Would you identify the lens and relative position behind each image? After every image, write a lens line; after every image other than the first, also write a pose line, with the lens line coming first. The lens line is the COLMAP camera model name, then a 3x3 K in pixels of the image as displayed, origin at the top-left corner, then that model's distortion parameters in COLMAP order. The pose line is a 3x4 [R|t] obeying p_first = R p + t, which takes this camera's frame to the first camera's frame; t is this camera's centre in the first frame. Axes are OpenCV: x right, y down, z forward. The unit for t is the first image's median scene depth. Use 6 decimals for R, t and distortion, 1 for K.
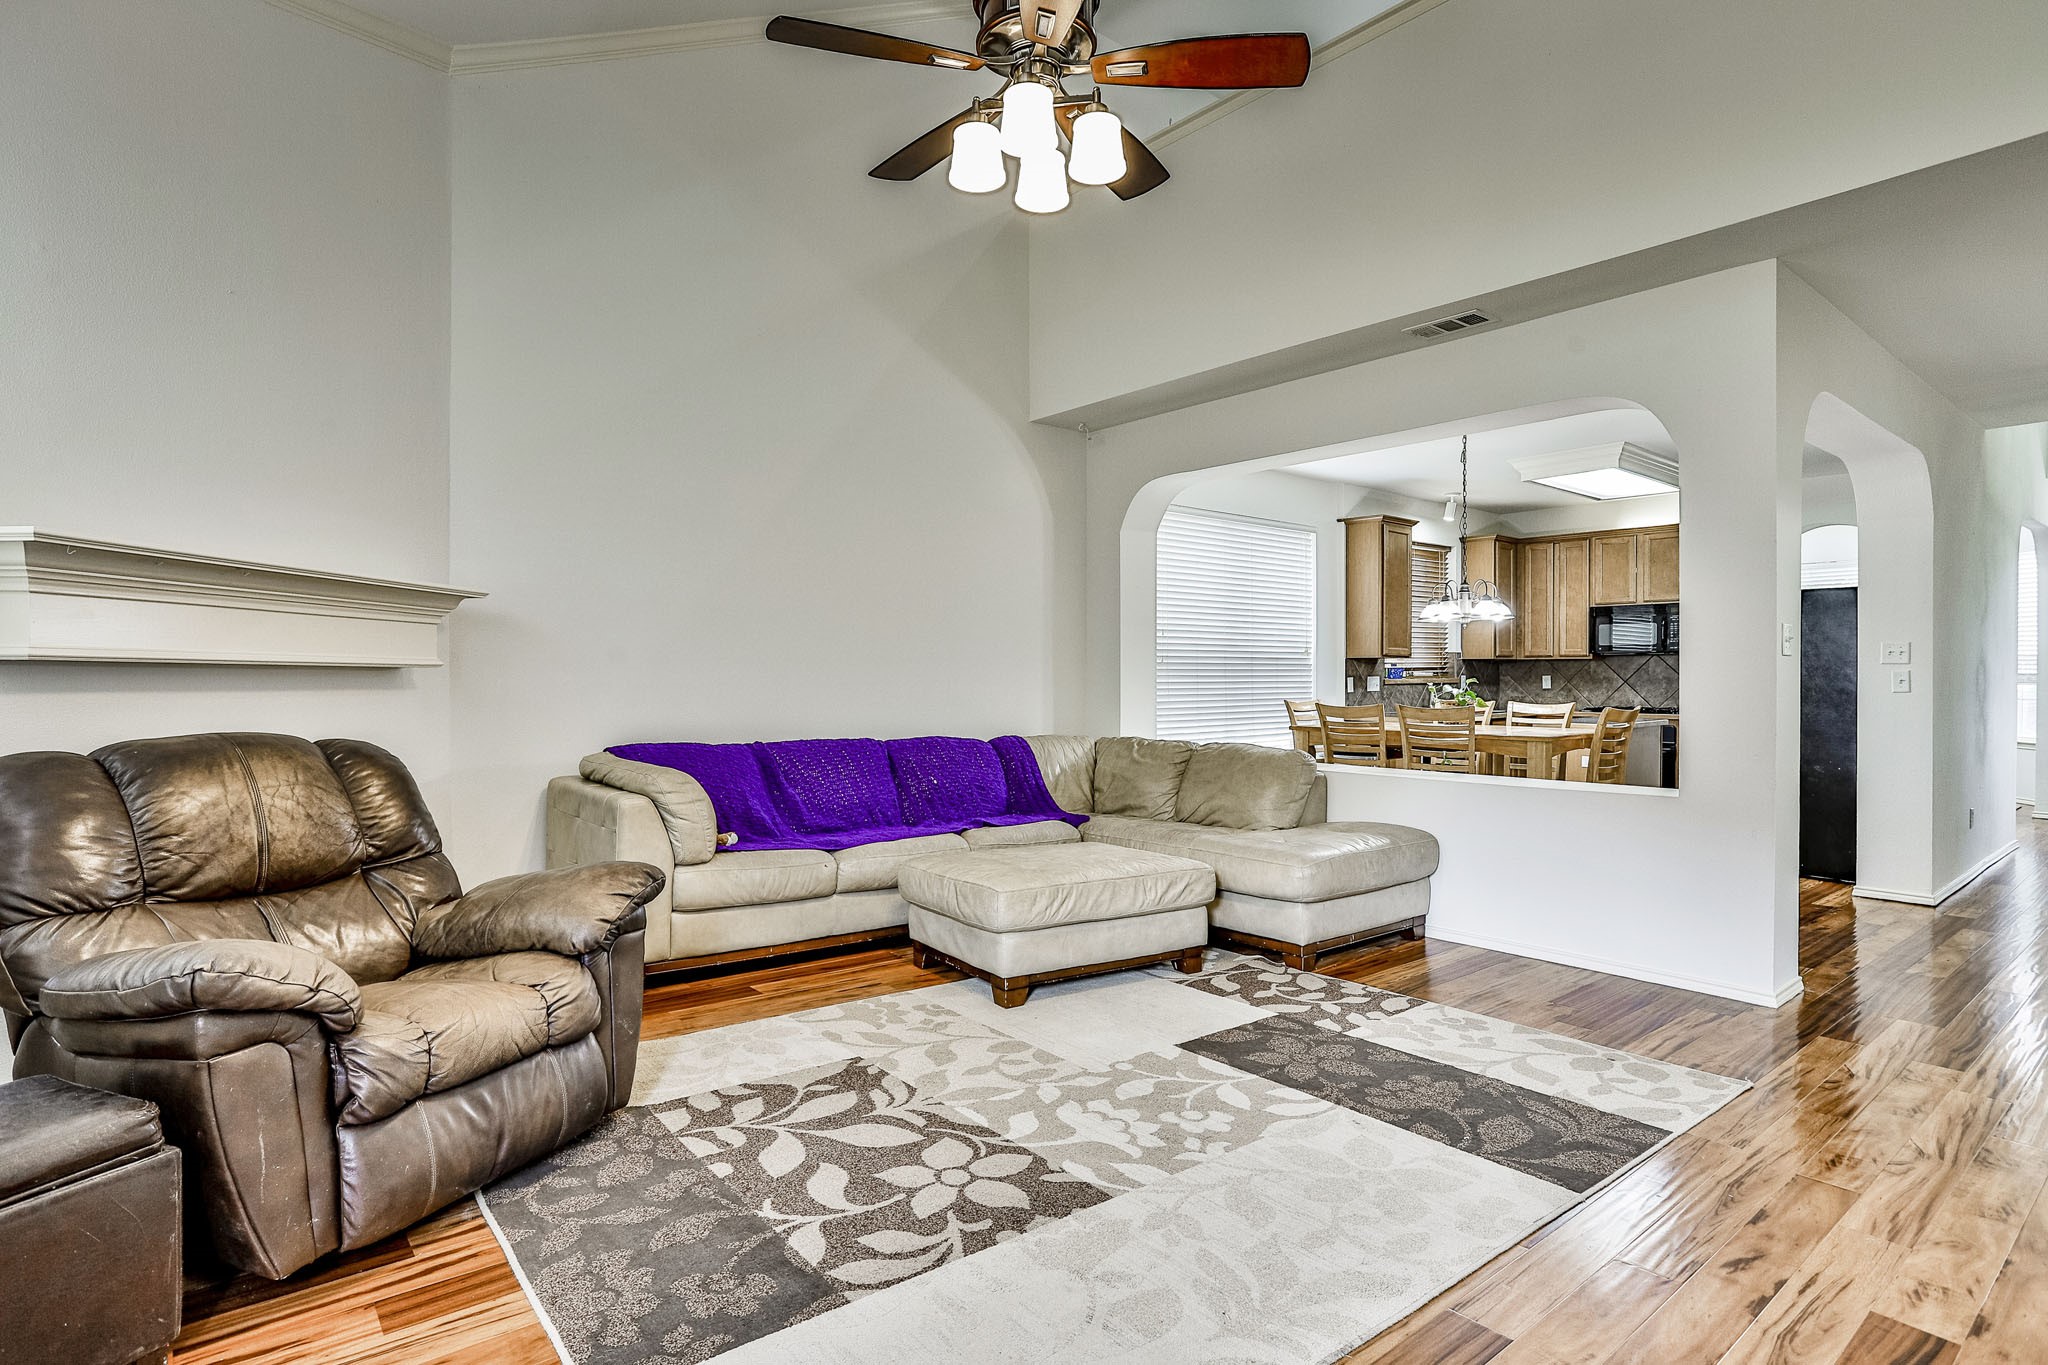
lens RADIAL K [[1040.6, 0, 1024.0], [0, 1040.6, 682.5], [0, 0, 1]] dist [-0.048075, 0.028469]
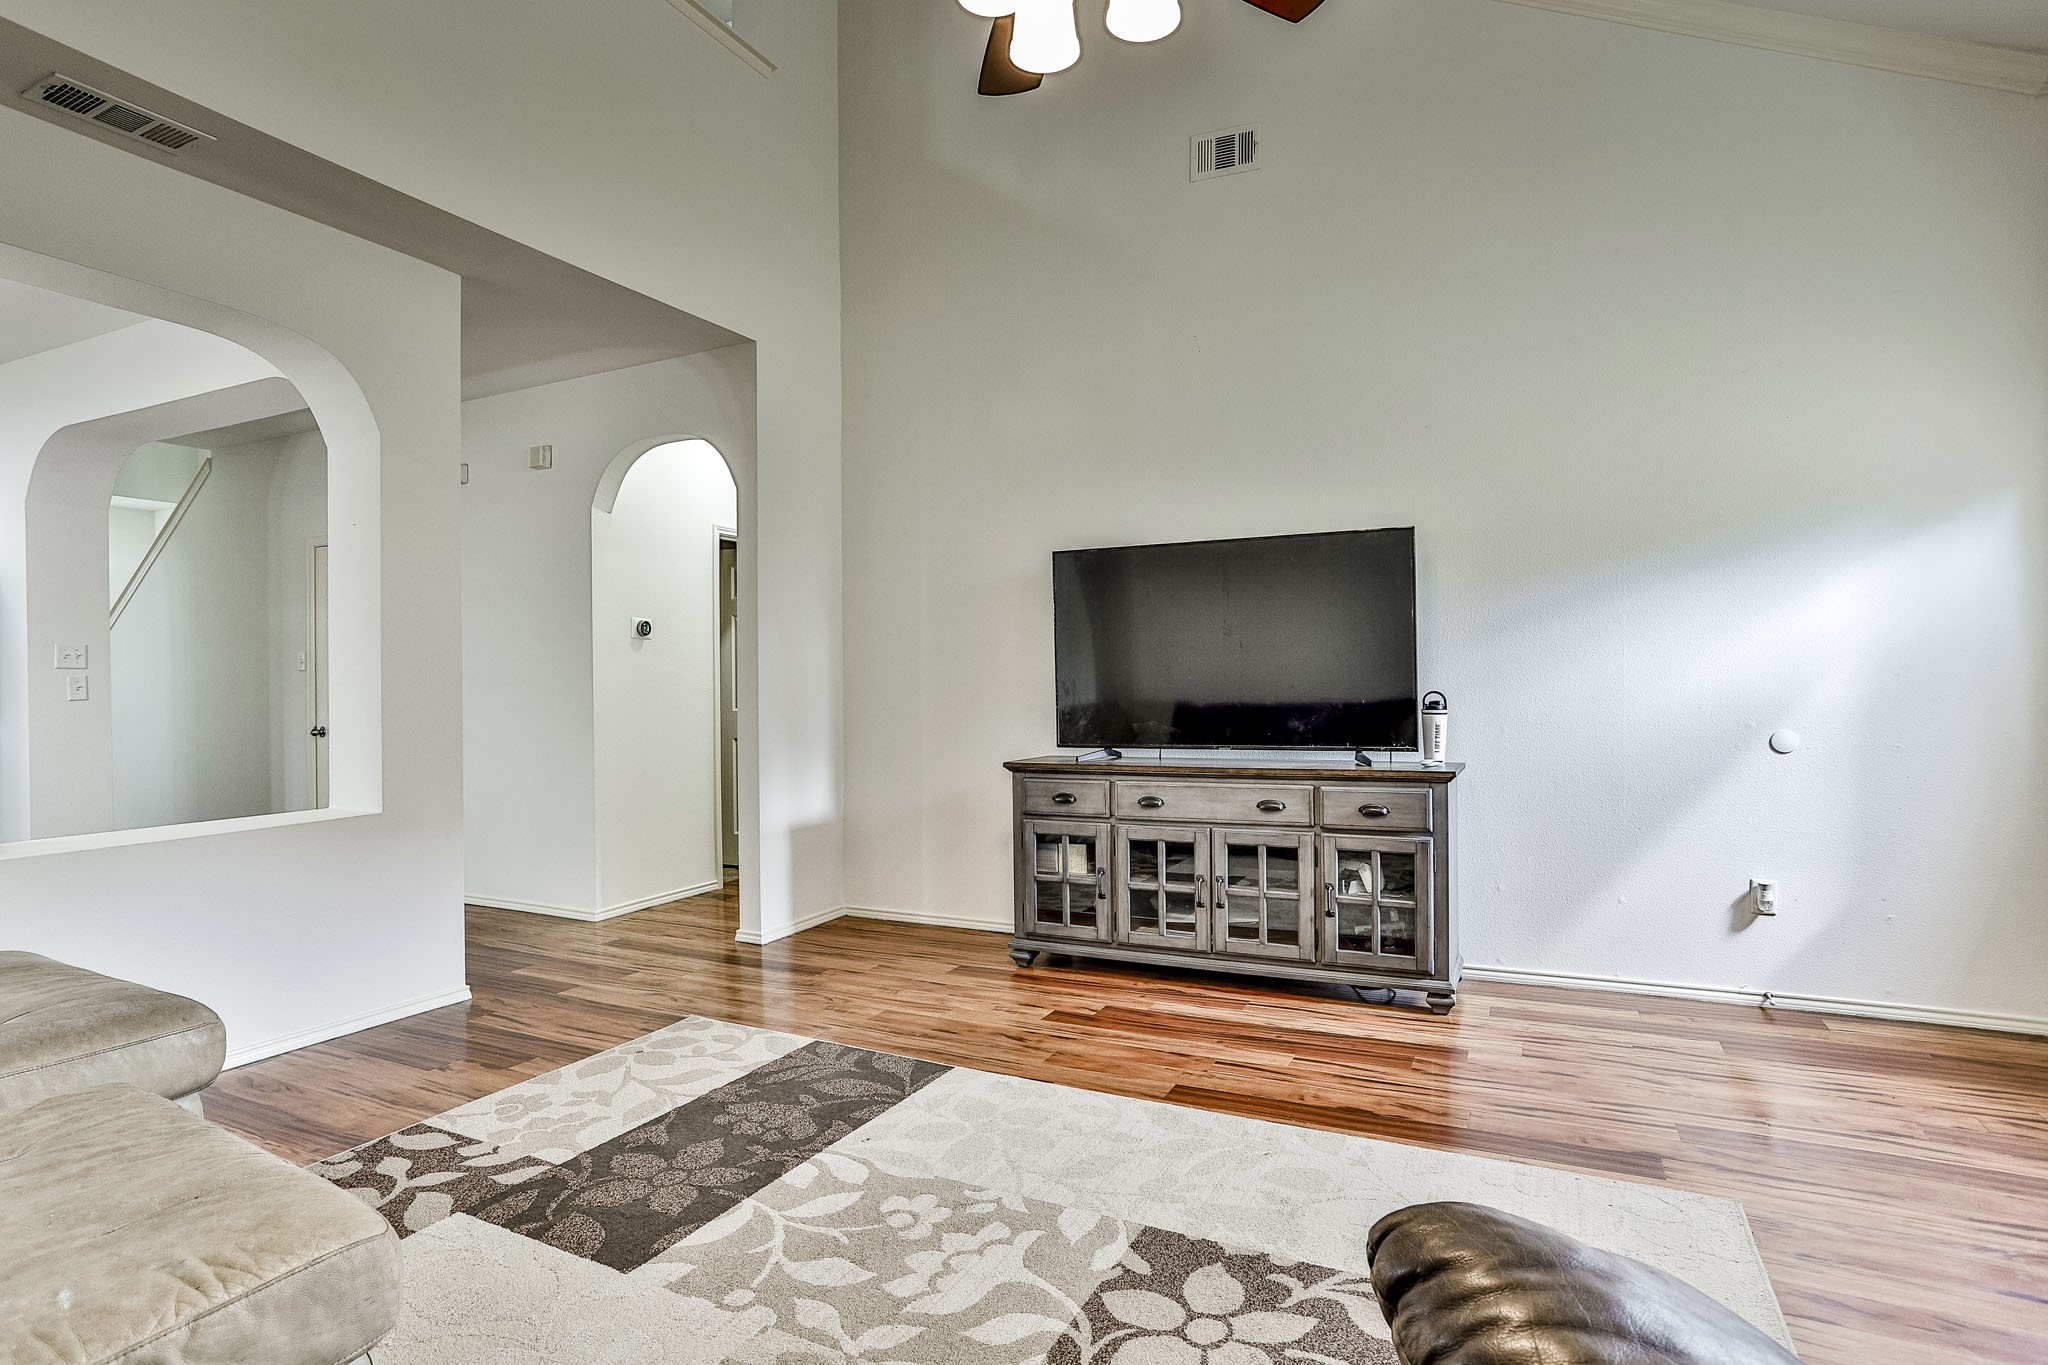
lens RADIAL K [[1061.9, 0, 998.2], [0, 1061.9, 680.0], [0, 0, 1]] dist [-0.040460, 0.024184]
pose [[-0.396421, 0.004474, 0.918058, -0.596508], [0.008344, 0.999964, -0.001270, -0.000466], [-0.918031, 0.007157, -0.396444, 1.199168]]
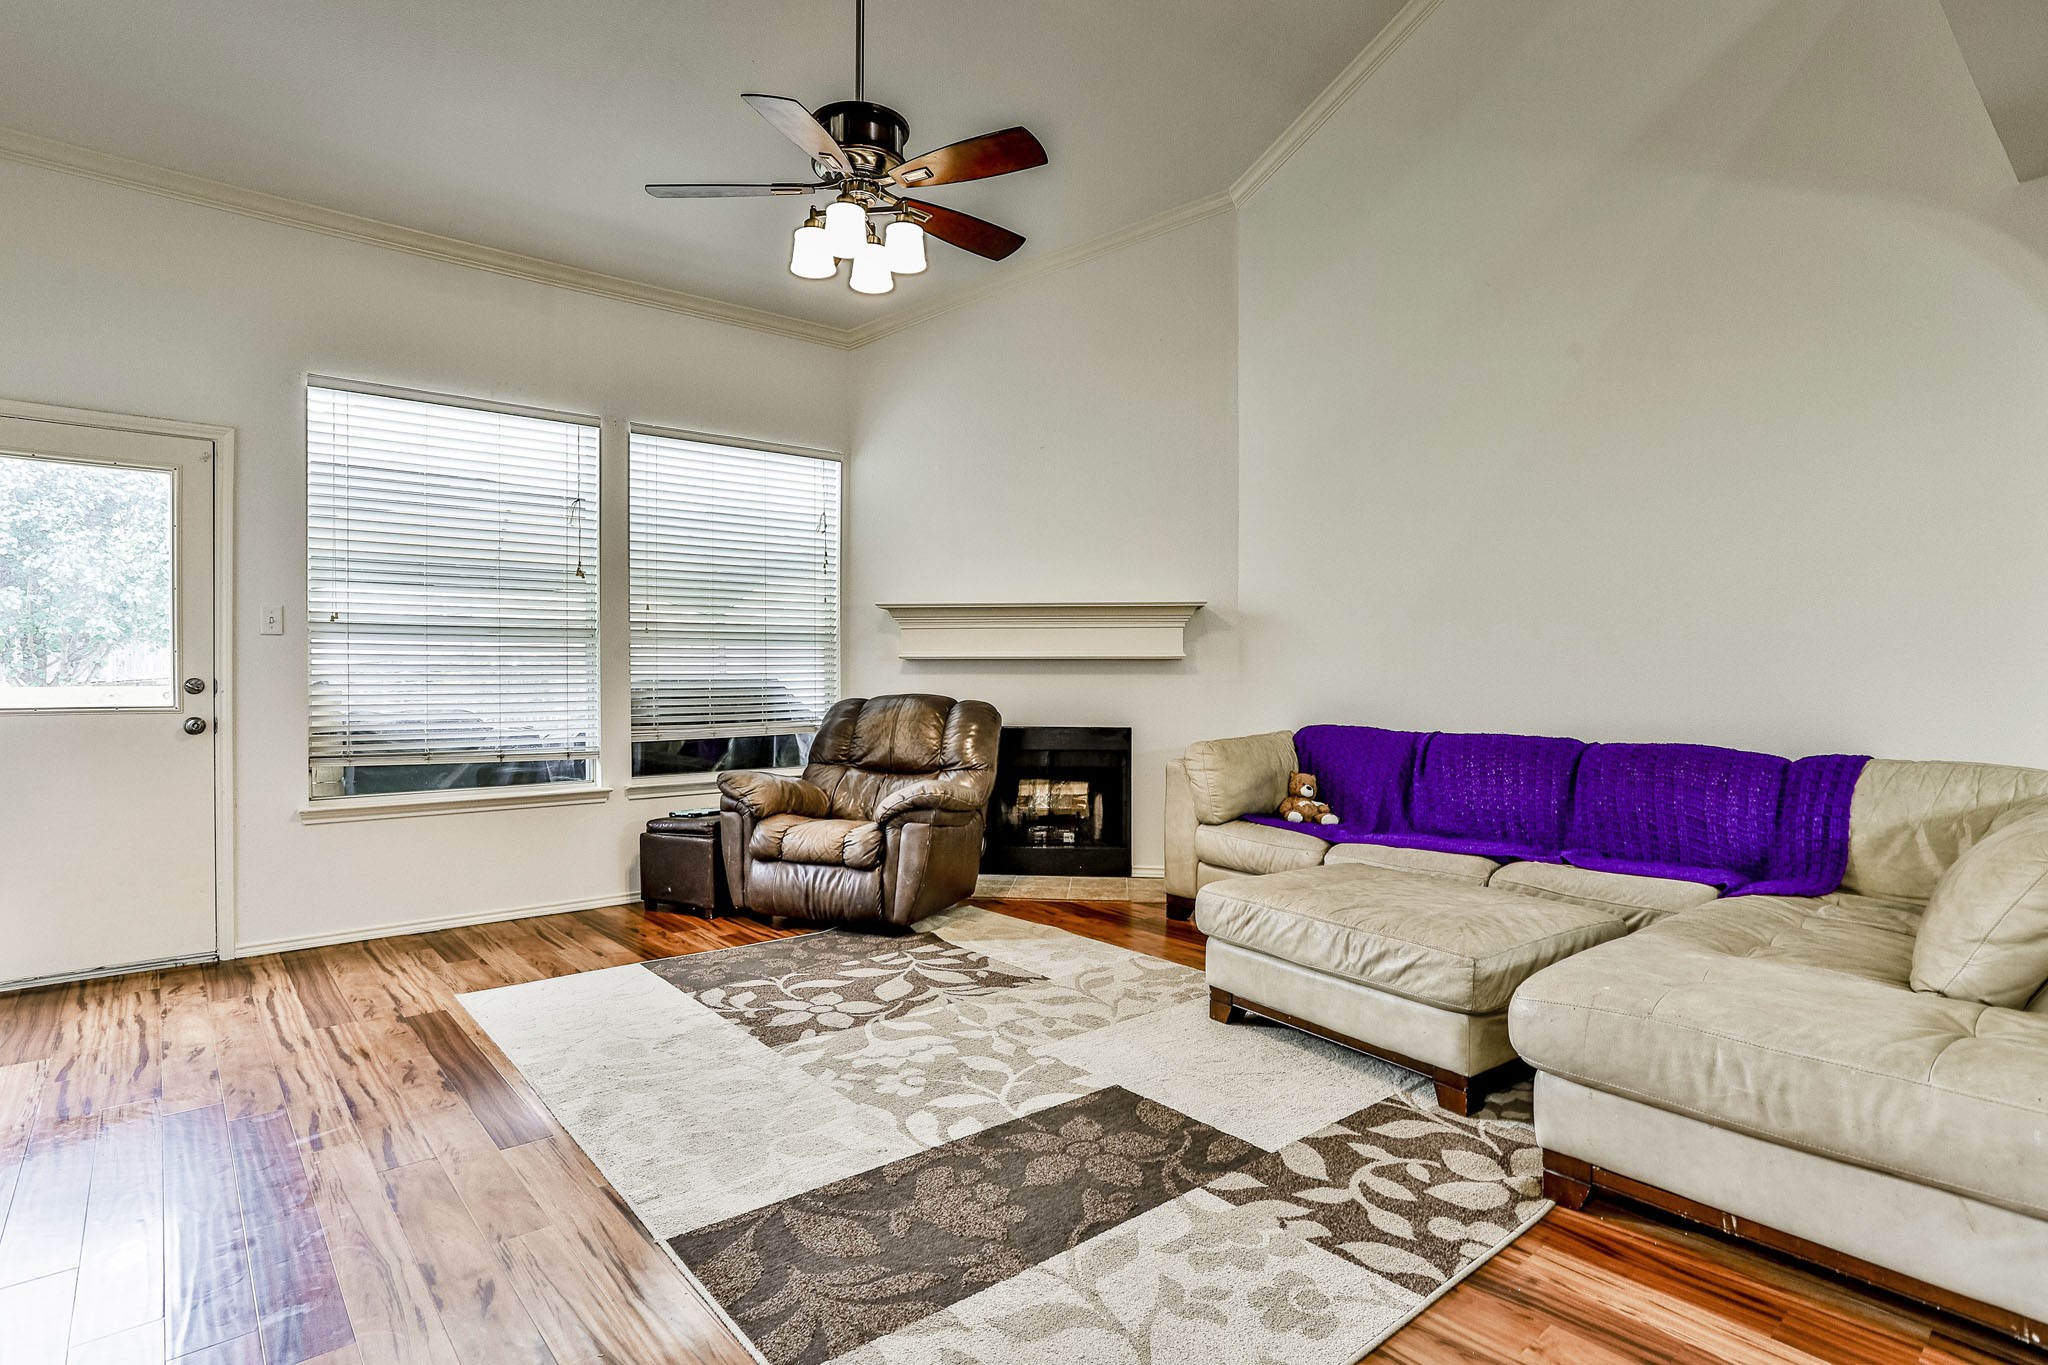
lens RADIAL K [[1040.6, 0, 1024.0], [0, 1040.6, 682.5], [0, 0, 1]] dist [-0.048075, 0.028469]
pose [[0.025492, 0.005351, -0.999661, 1.157234], [0.002539, 0.999982, 0.005417, 0.010689], [0.999672, -0.002677, 0.025478, 1.037854]]
